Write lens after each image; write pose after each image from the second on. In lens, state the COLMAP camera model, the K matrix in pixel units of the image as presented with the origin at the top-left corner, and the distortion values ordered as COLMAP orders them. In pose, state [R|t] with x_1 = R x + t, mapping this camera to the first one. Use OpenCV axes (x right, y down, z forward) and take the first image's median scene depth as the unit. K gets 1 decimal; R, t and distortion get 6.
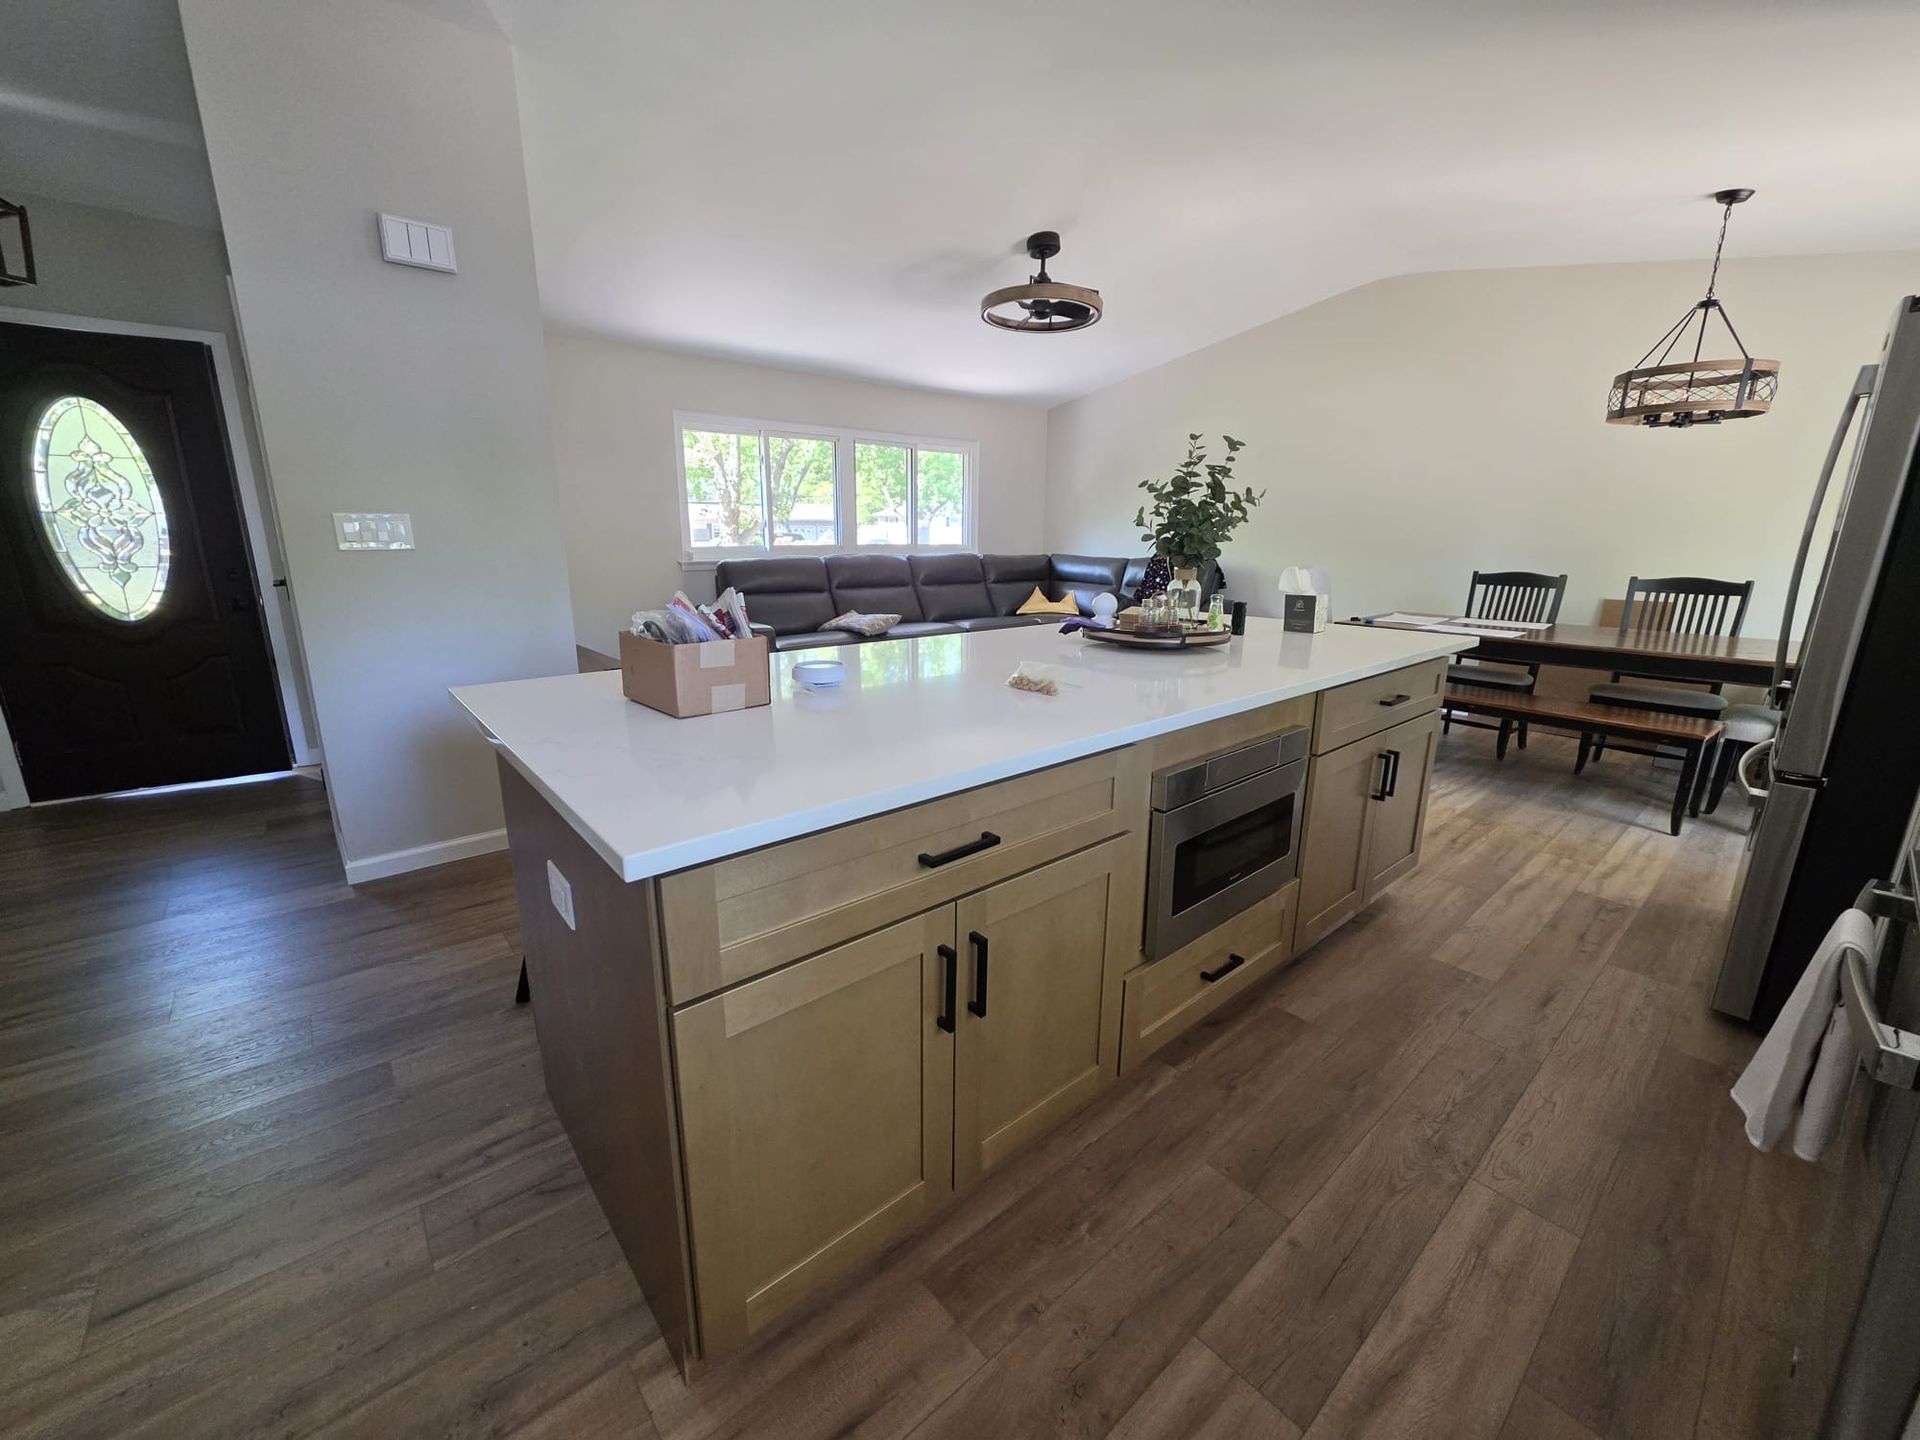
lens RADIAL K [[768.6, 0, 954.9], [0, 768.6, 721.7], [0, 0, 1]] dist [-0.006421, 0.001094]
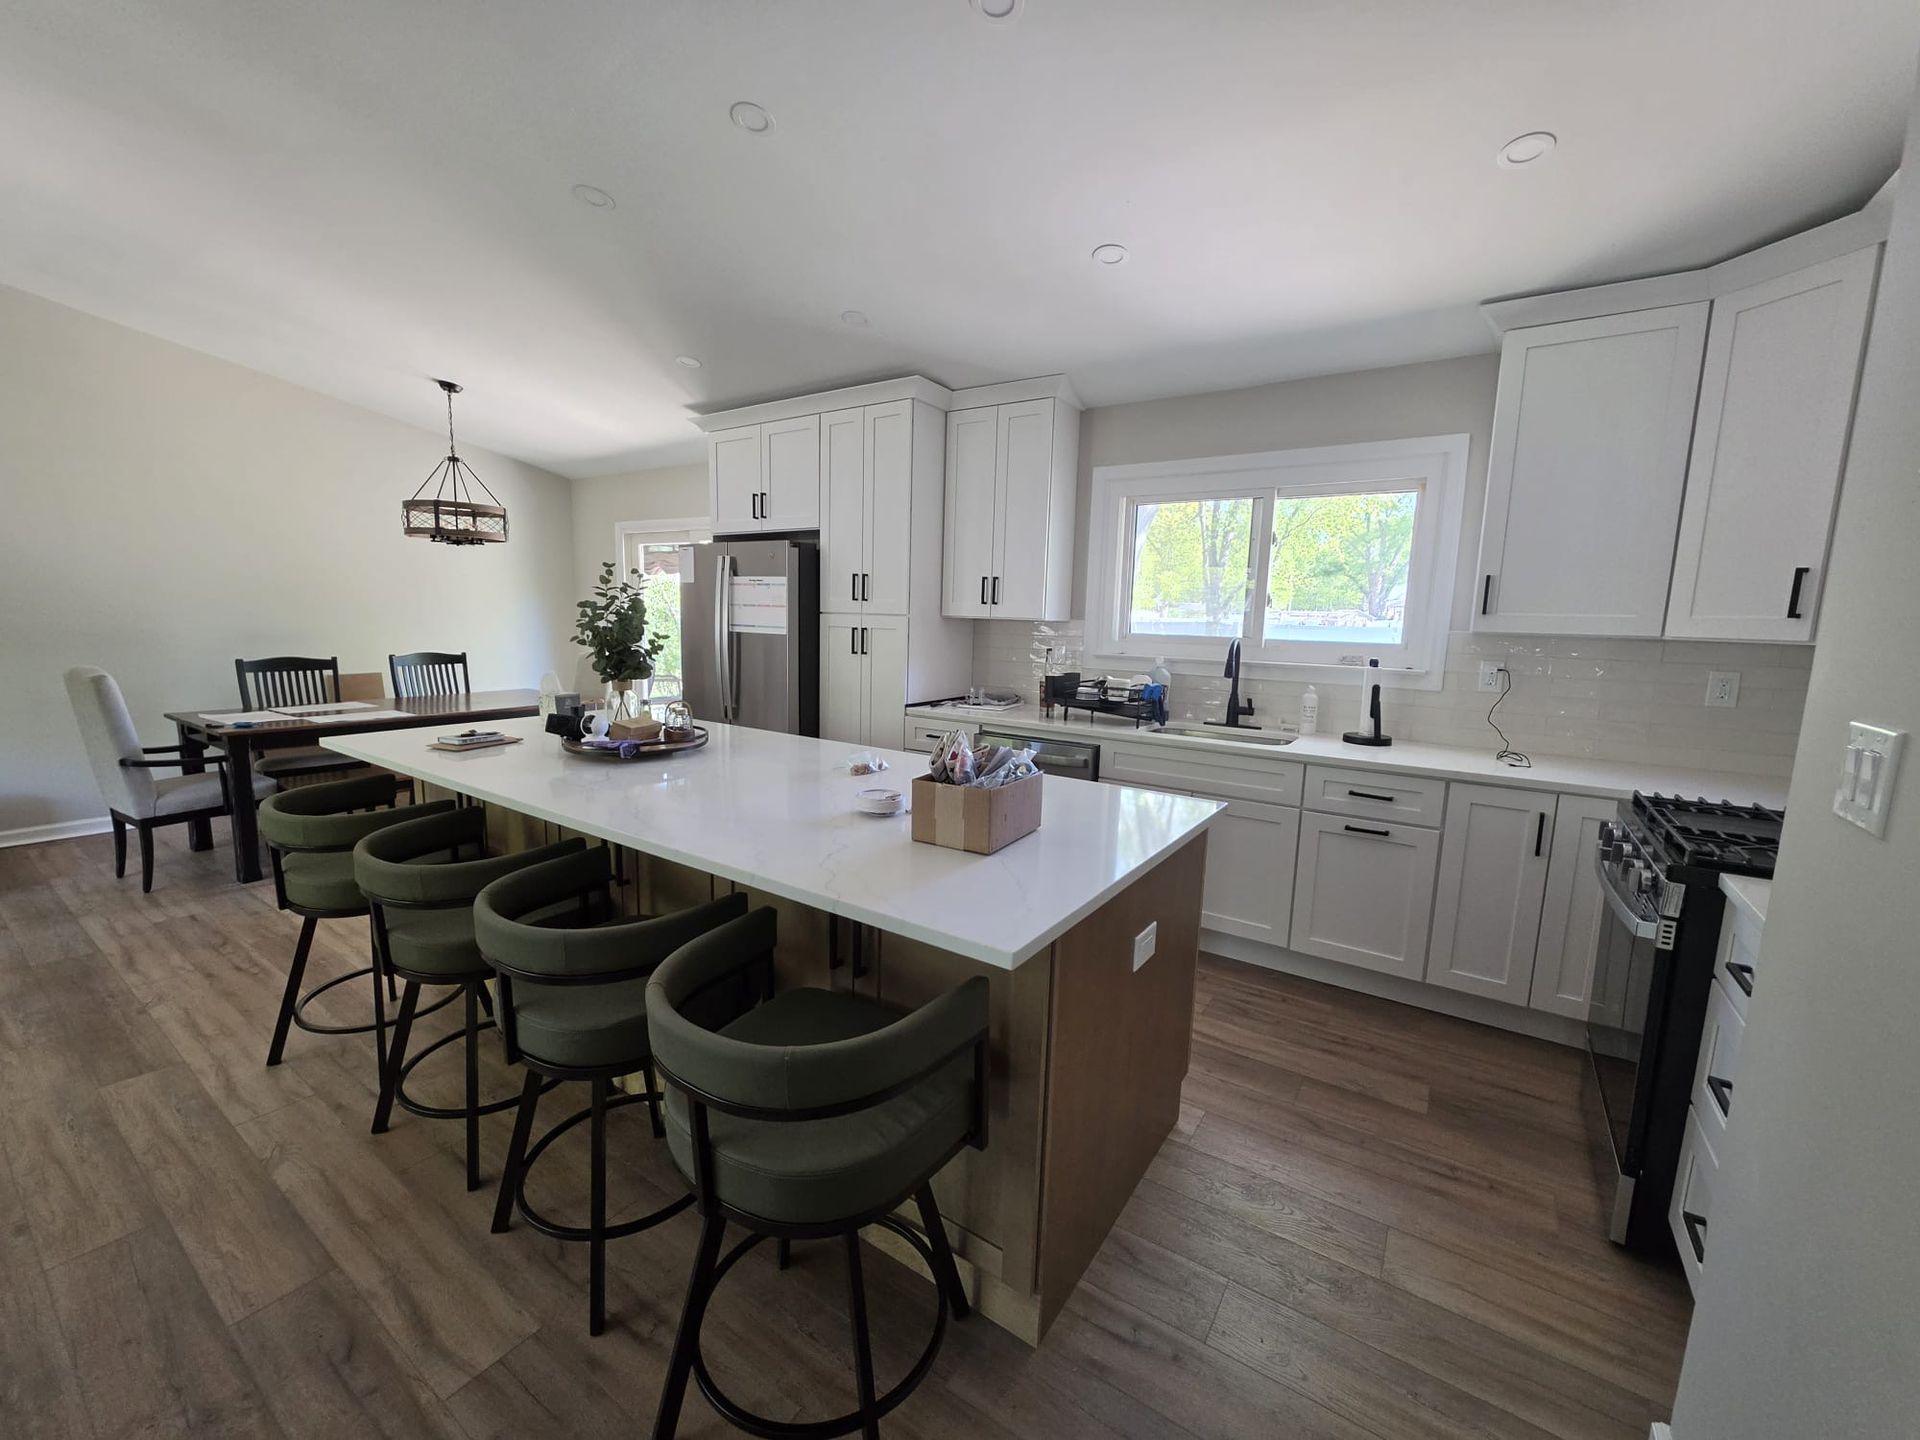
lens RADIAL K [[768.6, 0, 945.1], [0, 768.6, 722.1], [0, 0, 1]] dist [-0.006421, 0.001094]
pose [[-0.252732, -0.149626, 0.955897, -1.059478], [0.208007, 0.956466, 0.204710, -0.325200], [-0.944913, 0.250570, -0.210607, 0.964555]]
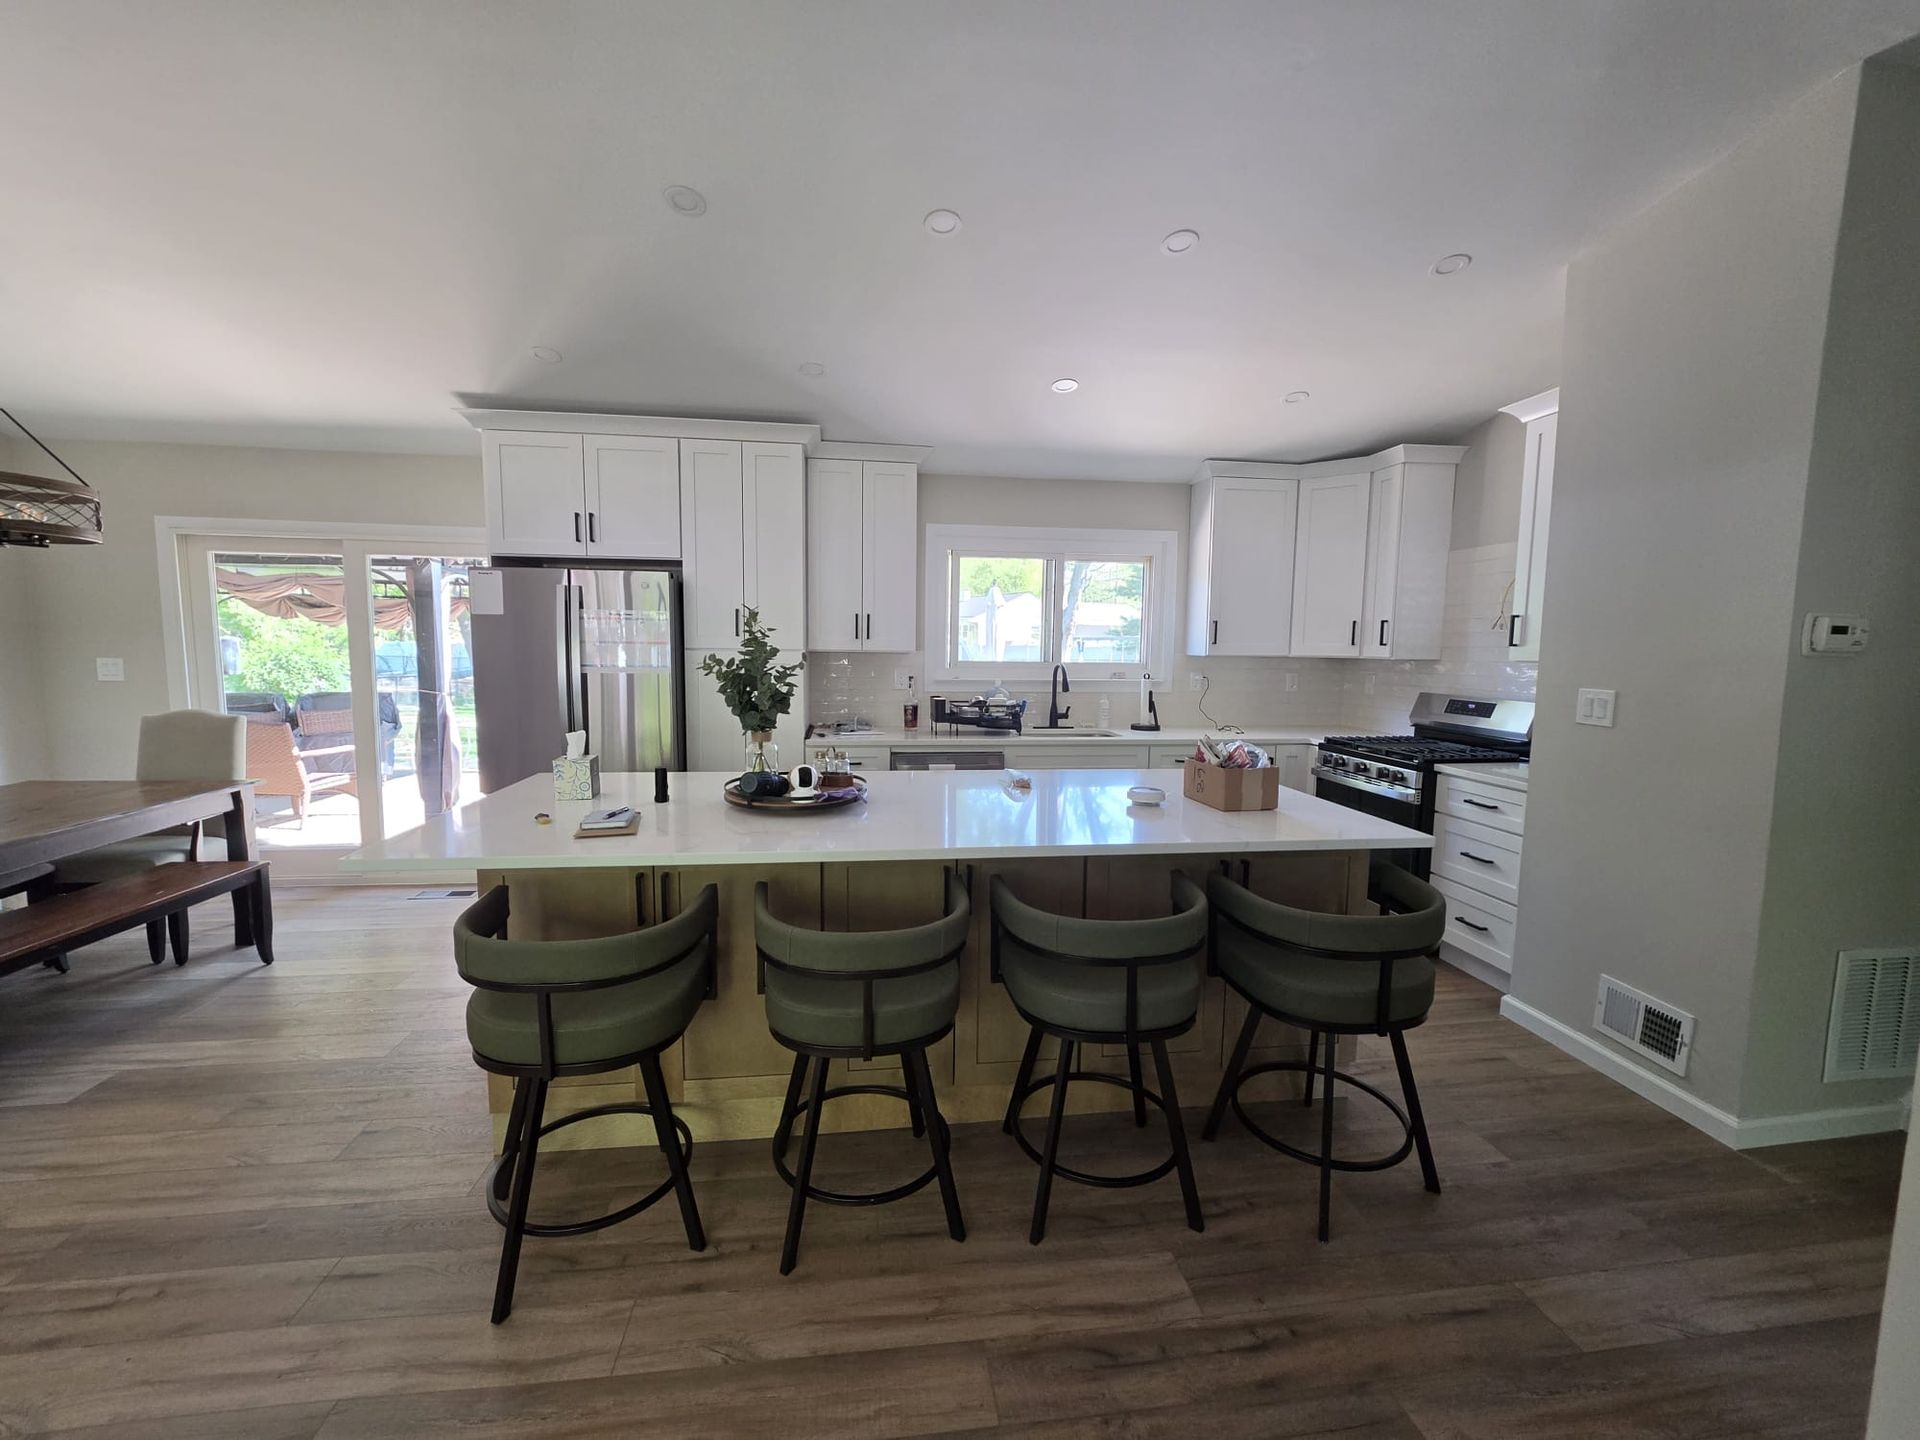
lens RADIAL K [[768.6, 0, 950.1], [0, 768.6, 717.3], [0, 0, 1]] dist [-0.006421, 0.001094]
pose [[-0.834277, -0.069357, 0.546965, -0.536149], [0.115760, 0.947908, 0.296765, -0.603183], [-0.539055, 0.310901, -0.782790, 2.046014]]
